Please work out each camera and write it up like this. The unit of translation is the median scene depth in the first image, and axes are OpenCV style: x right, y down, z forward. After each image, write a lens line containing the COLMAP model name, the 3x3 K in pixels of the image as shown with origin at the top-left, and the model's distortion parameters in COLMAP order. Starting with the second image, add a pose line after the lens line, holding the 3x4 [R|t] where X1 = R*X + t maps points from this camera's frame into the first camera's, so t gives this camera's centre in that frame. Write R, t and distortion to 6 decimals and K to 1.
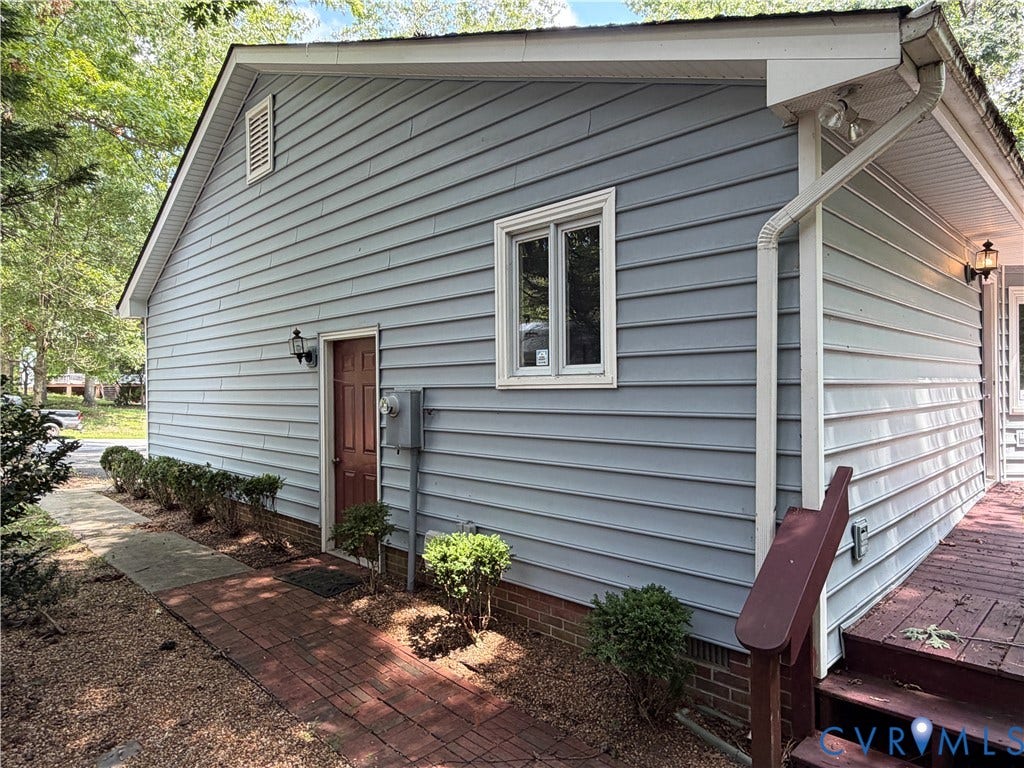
lens RADIAL K [[623.8, 0, 509.3], [0, 623.8, 386.3], [0, 0, 1]] dist [-0.003034, -0.000357]
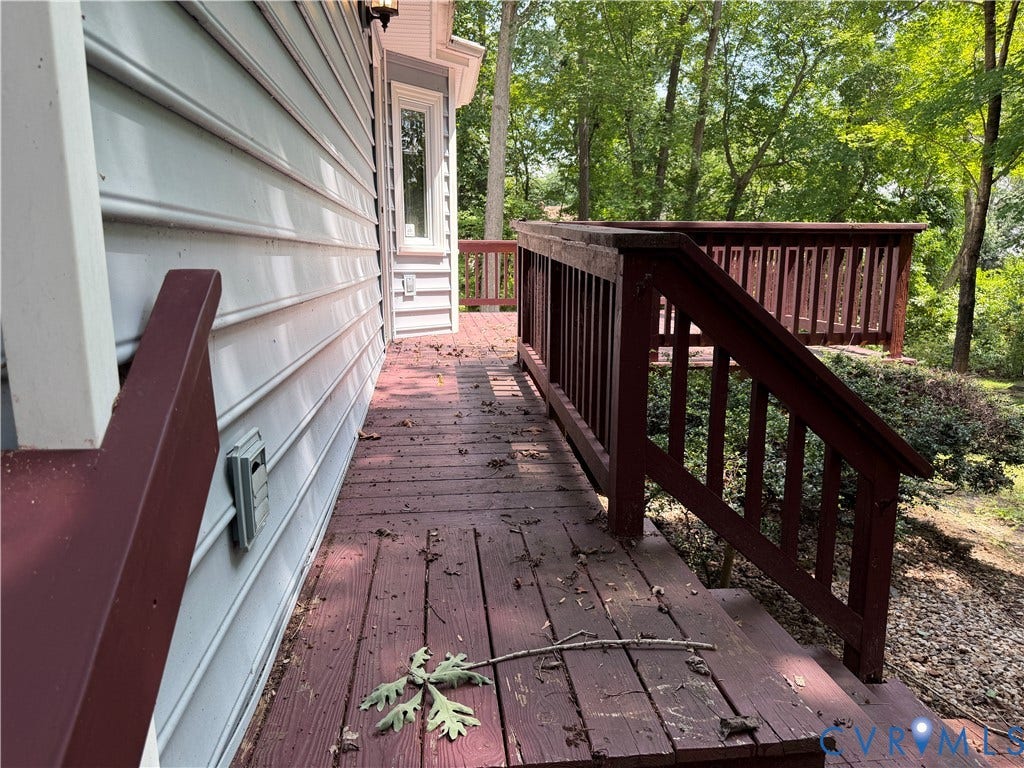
lens RADIAL K [[714.9, 0, 508.3], [0, 714.9, 392.2], [0, 0, 1]] dist [0.089623, -0.018254]
pose [[0.626103, -0.133641, 0.768202, 0.323973], [-0.006350, 0.984296, 0.176410, 0.108359], [-0.779714, -0.115329, 0.615423, 0.598050]]
